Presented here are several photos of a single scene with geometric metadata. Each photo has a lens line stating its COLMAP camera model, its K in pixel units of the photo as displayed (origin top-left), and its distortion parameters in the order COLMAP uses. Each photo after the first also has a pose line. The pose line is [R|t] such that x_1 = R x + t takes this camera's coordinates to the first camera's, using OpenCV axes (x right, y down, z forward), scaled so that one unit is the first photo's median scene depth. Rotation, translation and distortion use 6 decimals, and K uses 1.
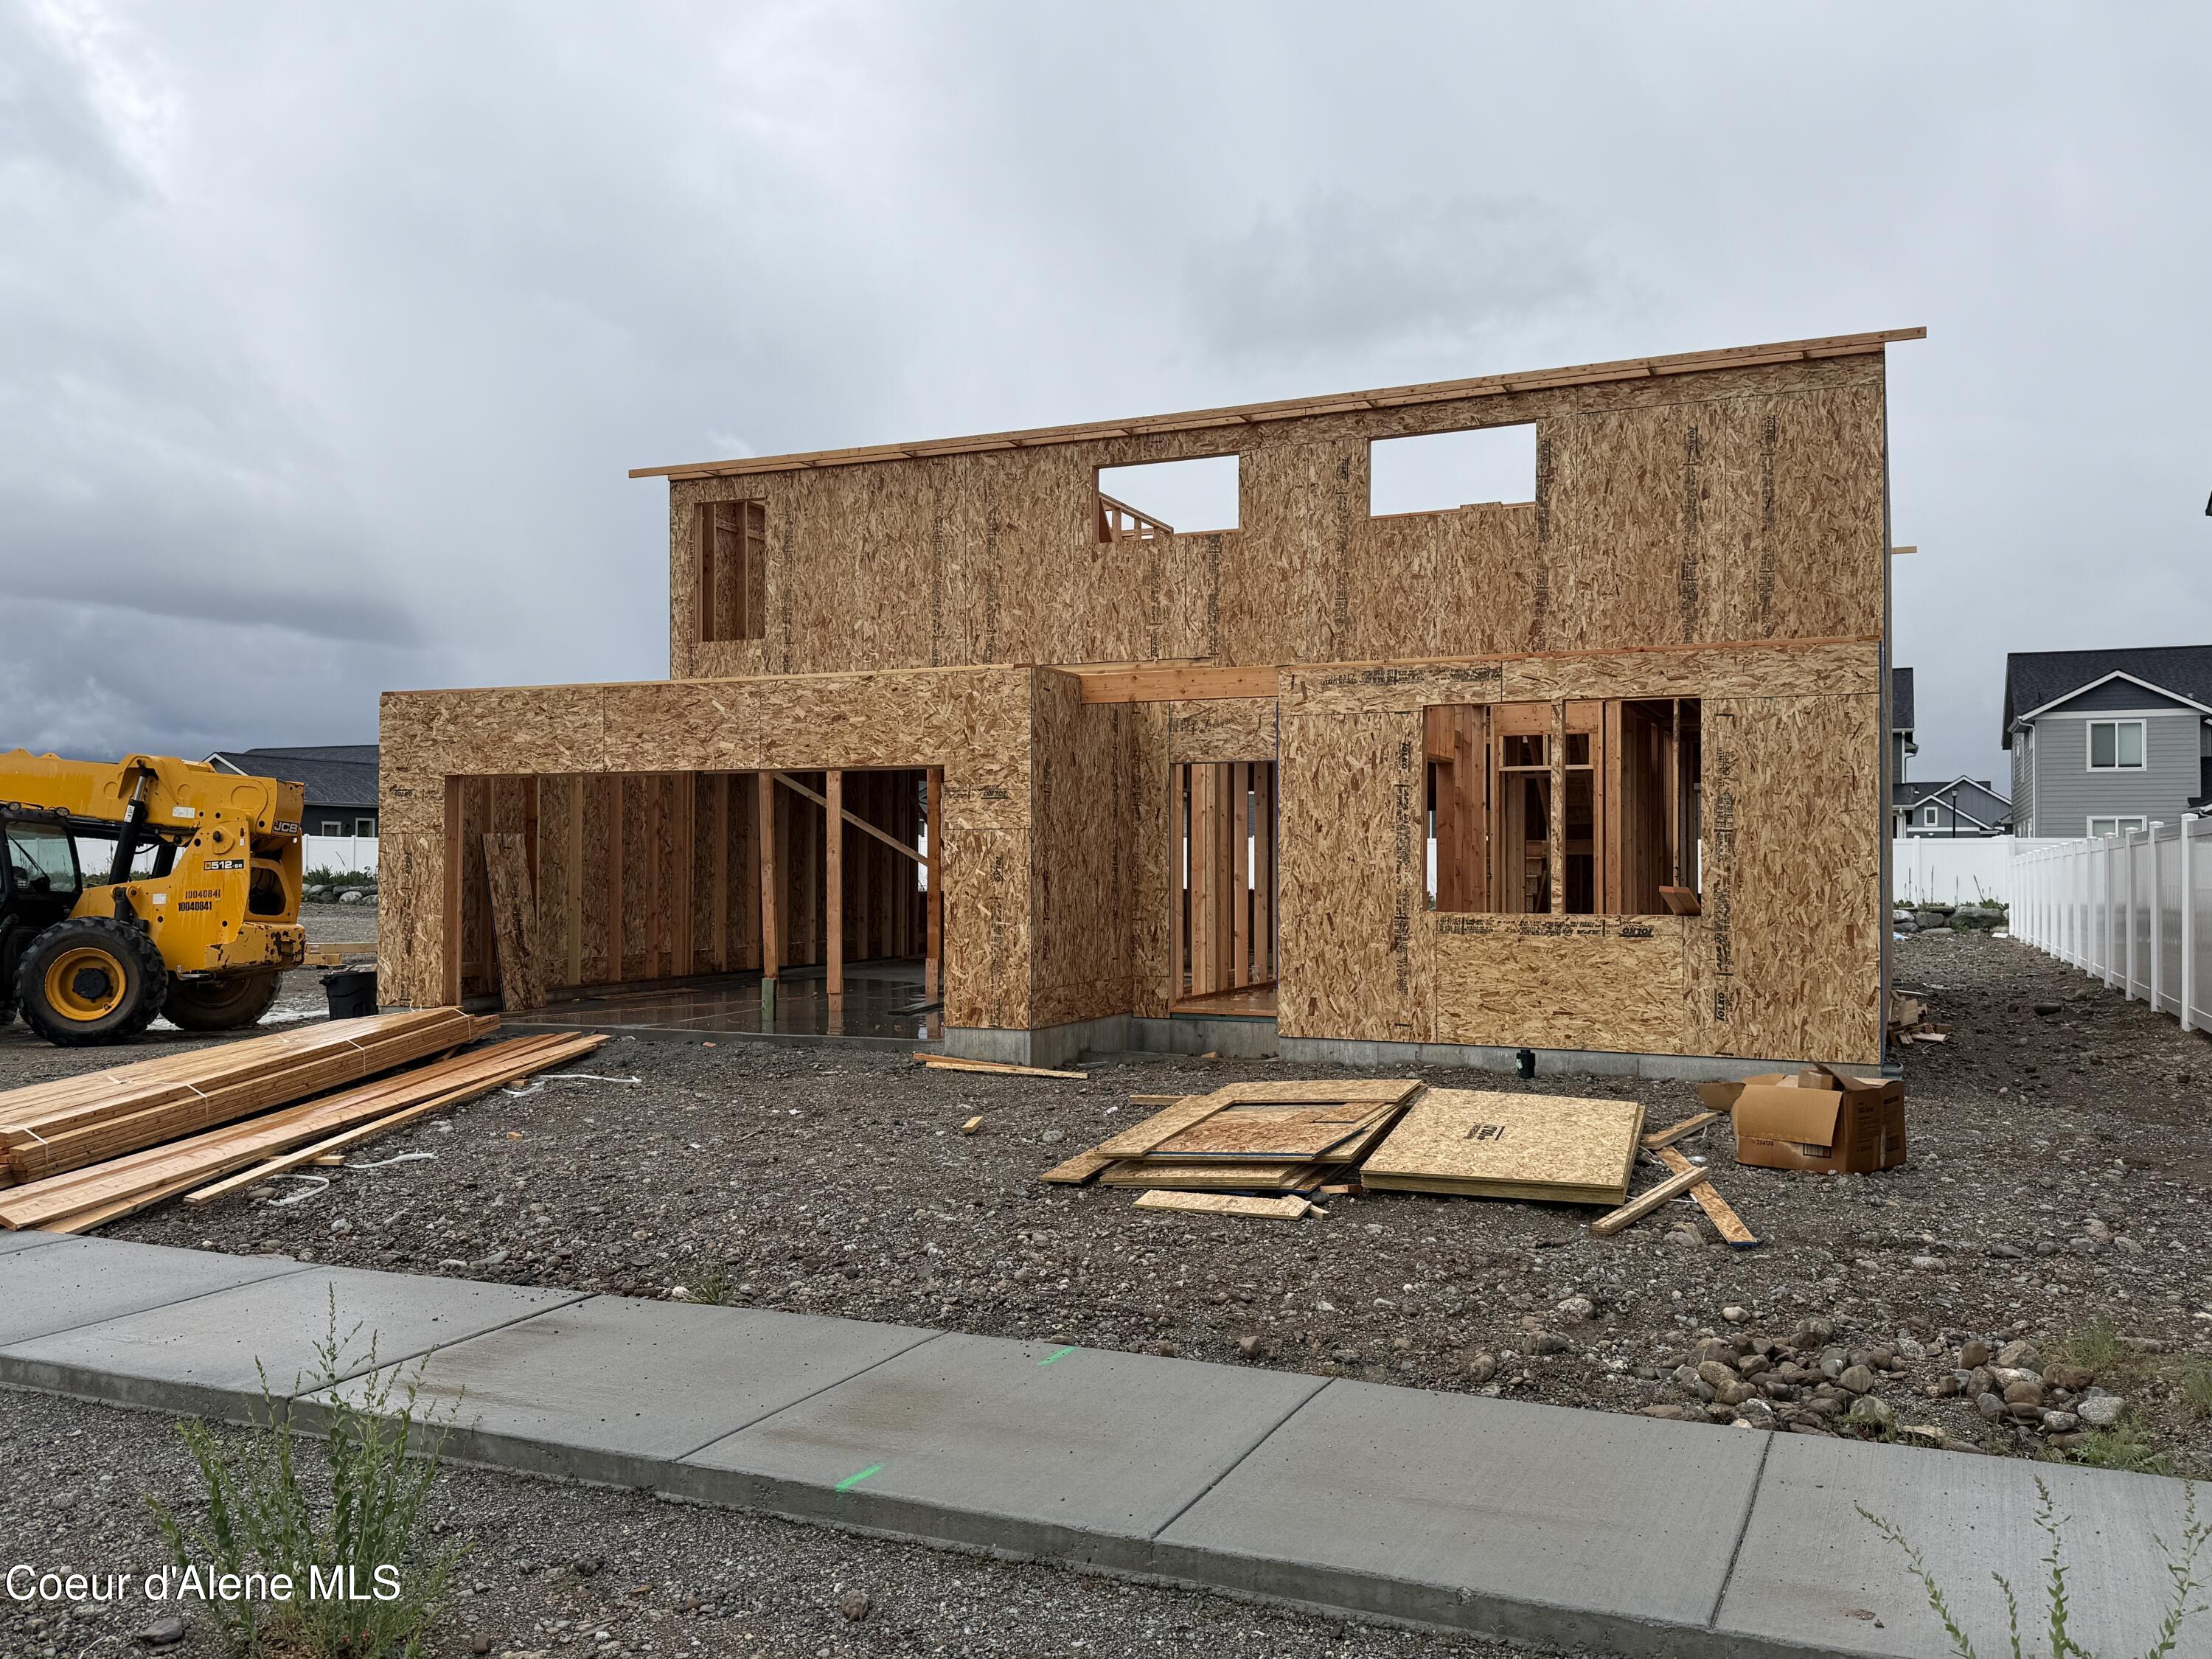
lens RADIAL K [[1797.5, 0, 1103.2], [0, 1797.5, 844.3], [0, 0, 1]] dist [0.133673, -0.233005]
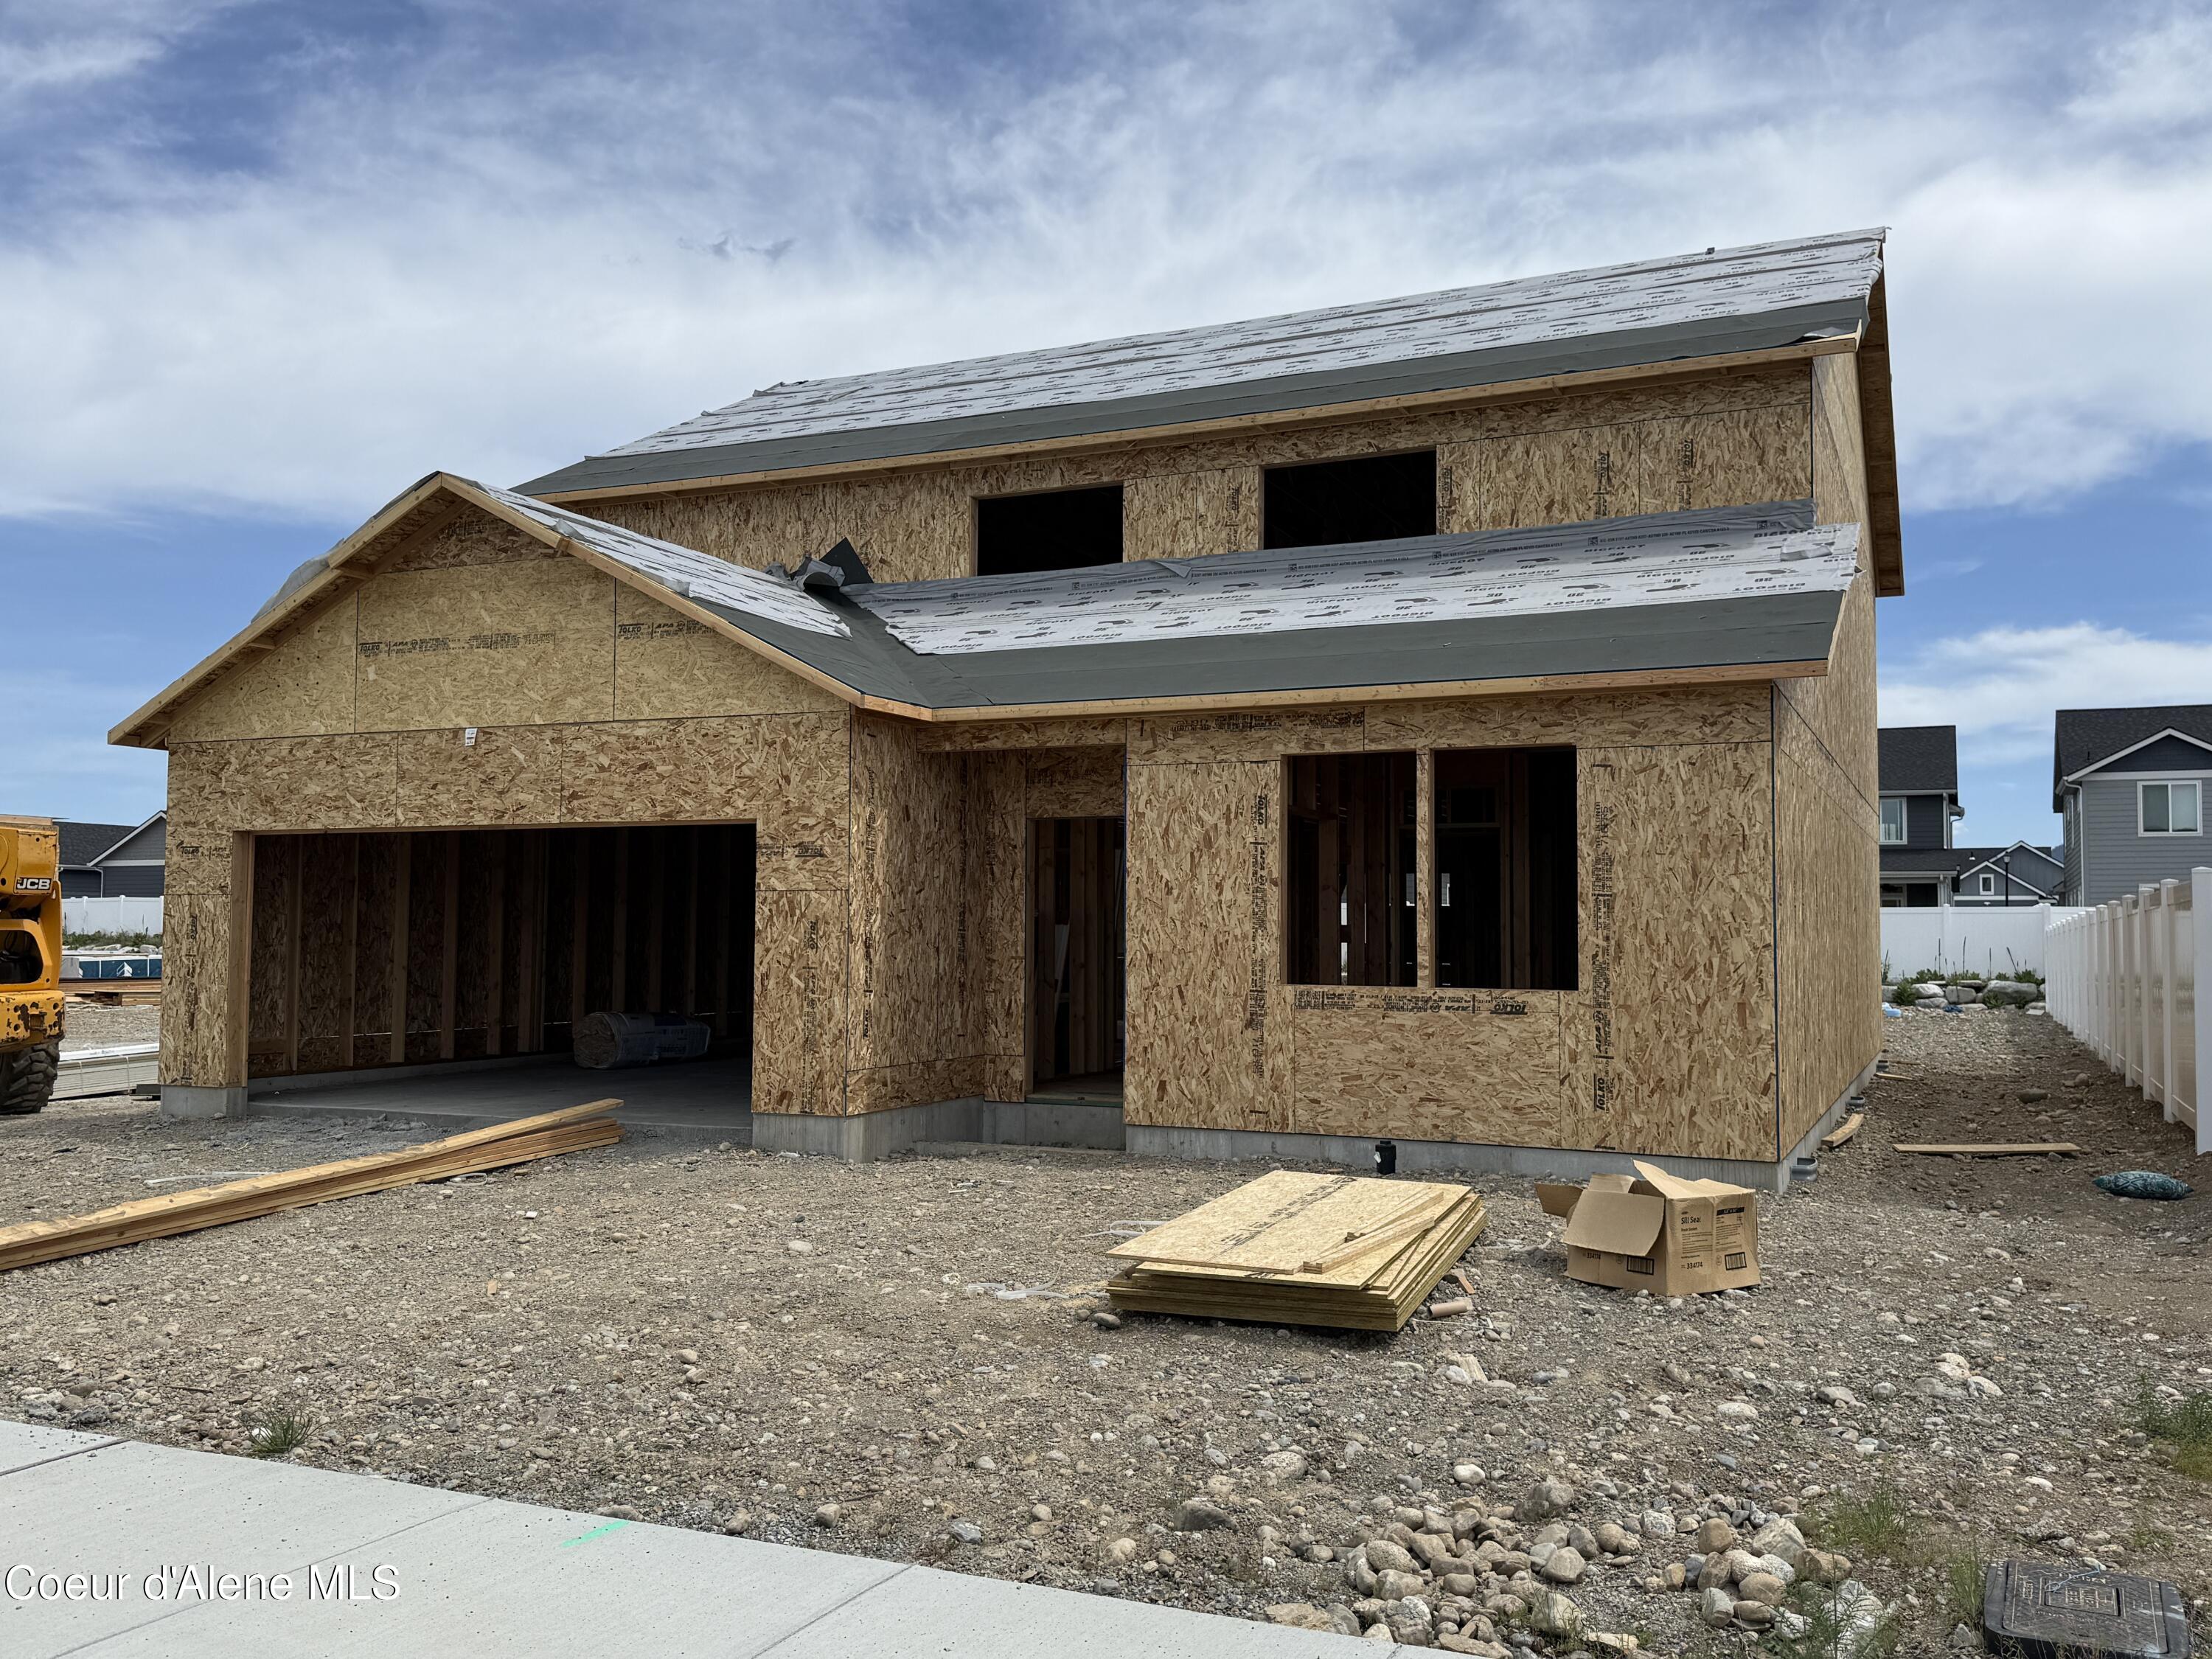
lens RADIAL K [[1882.1, 0, 1104.2], [0, 1882.1, 849.5], [0, 0, 1]] dist [0.112742, -0.159352]
pose [[0.999903, 0.003015, -0.013597, 0.096873], [-0.003448, 0.999484, -0.031920, 0.000504], [0.013494, 0.031964, 0.999398, 0.060767]]
